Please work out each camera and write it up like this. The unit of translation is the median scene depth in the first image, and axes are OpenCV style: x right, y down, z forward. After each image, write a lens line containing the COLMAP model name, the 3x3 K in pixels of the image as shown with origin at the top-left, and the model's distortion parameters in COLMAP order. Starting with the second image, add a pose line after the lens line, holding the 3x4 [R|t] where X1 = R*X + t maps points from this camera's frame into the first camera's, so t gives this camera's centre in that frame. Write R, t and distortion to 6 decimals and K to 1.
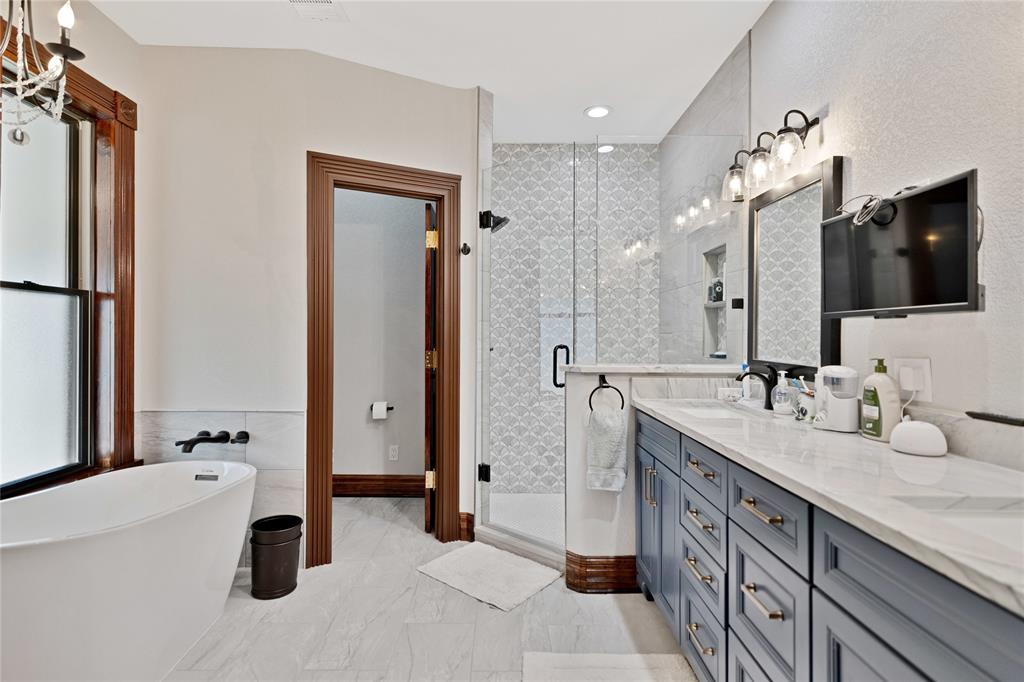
lens RADIAL K [[498.6, 0, 512.0], [0, 498.6, 341.0], [0, 0, 1]] dist [-0.000219, -0.000330]
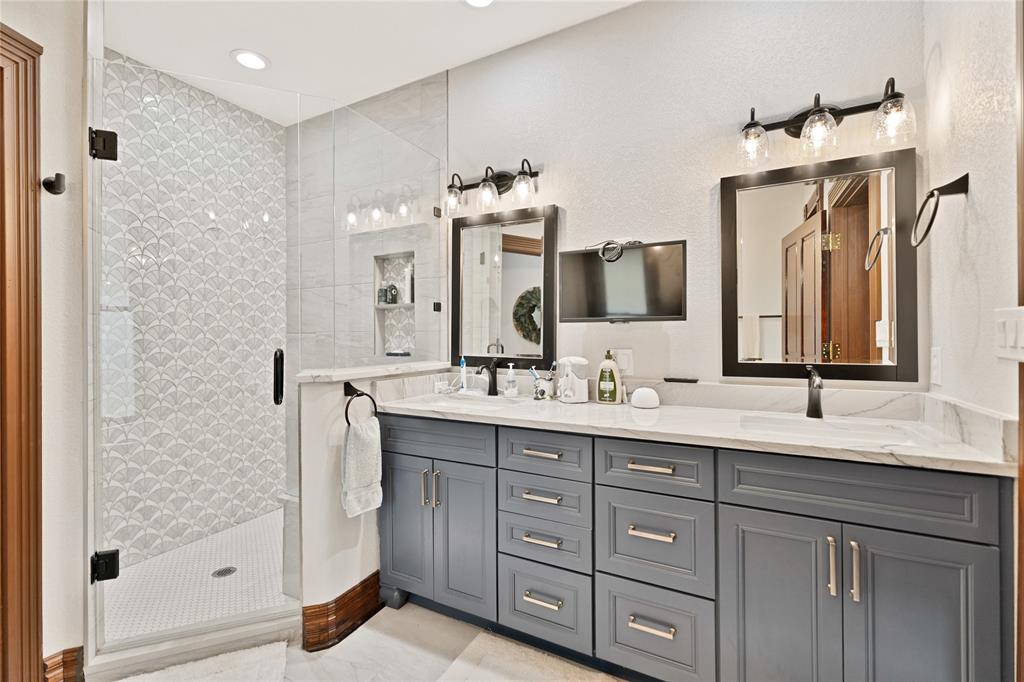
lens RADIAL K [[440.6, 0, 512.0], [0, 440.6, 341.0], [0, 0, 1]] dist [0.000701, 0.000549]
pose [[0.471190, -0.019445, 0.881817, -0.355601], [0.015054, 0.999789, 0.014003, -0.009259], [-0.881903, 0.006676, 0.471383, 0.384717]]
